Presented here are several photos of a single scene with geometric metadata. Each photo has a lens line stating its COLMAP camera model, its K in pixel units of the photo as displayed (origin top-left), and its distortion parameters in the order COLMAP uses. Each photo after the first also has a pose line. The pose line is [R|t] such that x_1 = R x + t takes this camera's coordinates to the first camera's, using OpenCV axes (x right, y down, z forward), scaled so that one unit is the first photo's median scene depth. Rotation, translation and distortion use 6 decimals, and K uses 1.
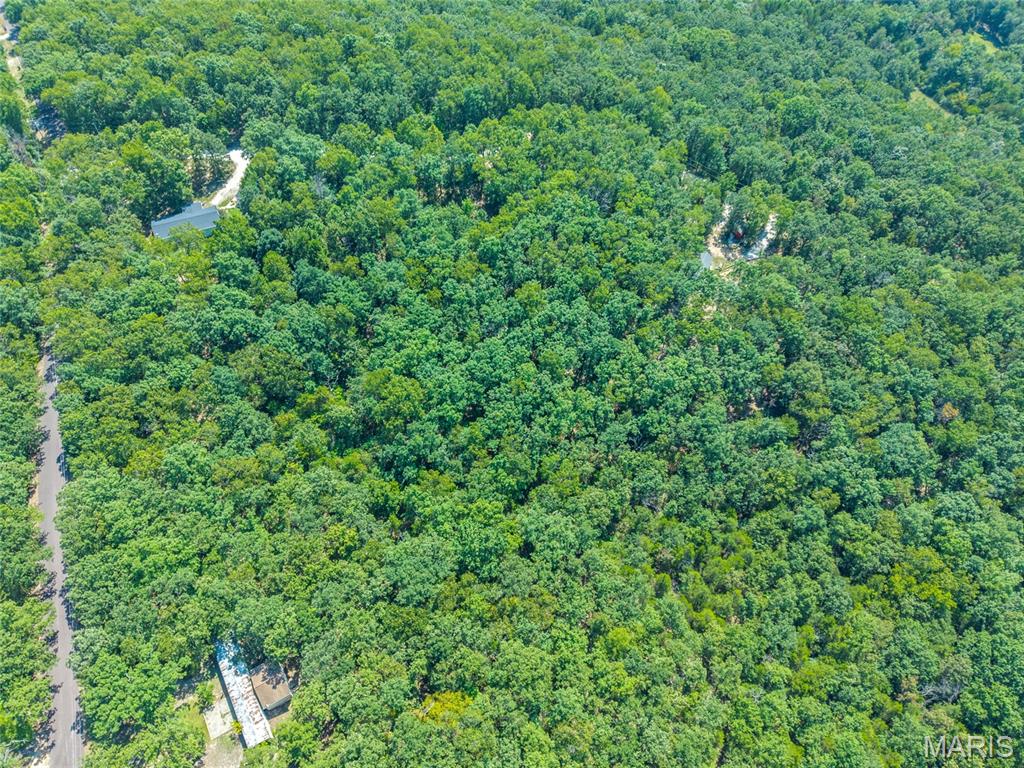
lens RADIAL K [[690.7, 0, 512.0], [0, 690.7, 384.0], [0, 0, 1]] dist [-0.003052, 0.001107]
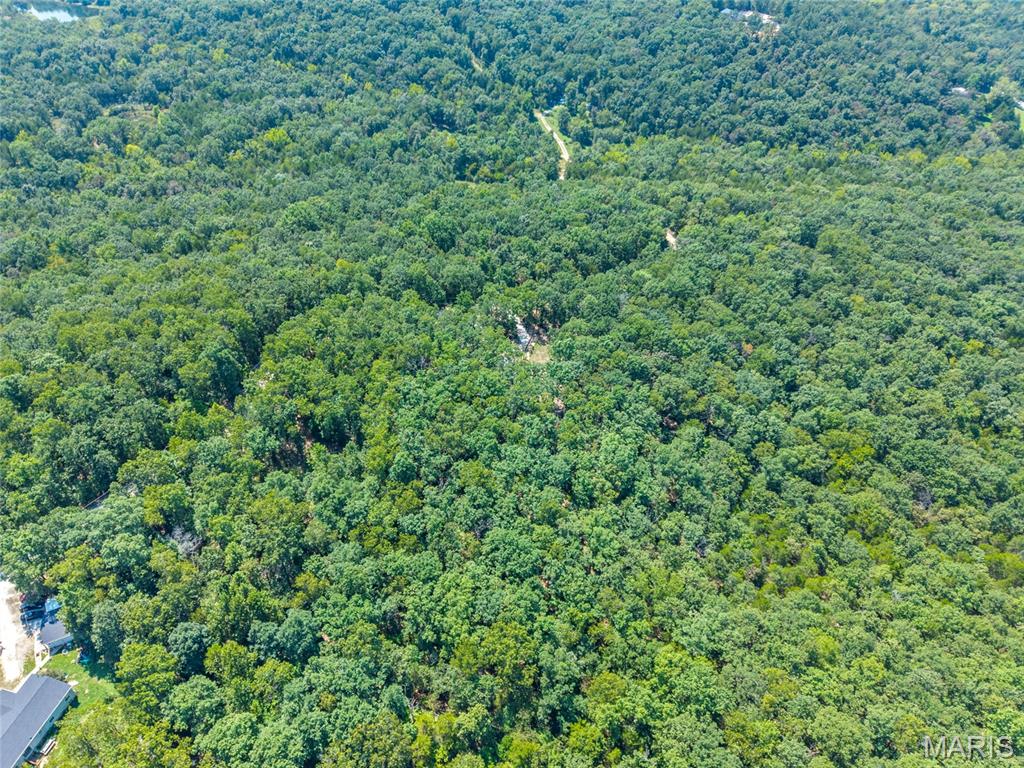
lens RADIAL K [[690.7, 0, 512.0], [0, 690.7, 384.0], [0, 0, 1]] dist [-0.003052, 0.001107]
pose [[0.607561, -0.527492, 0.593819, -0.431079], [0.629710, 0.775547, 0.044640, -0.233457], [-0.484082, 0.346813, 0.803359, 0.169294]]
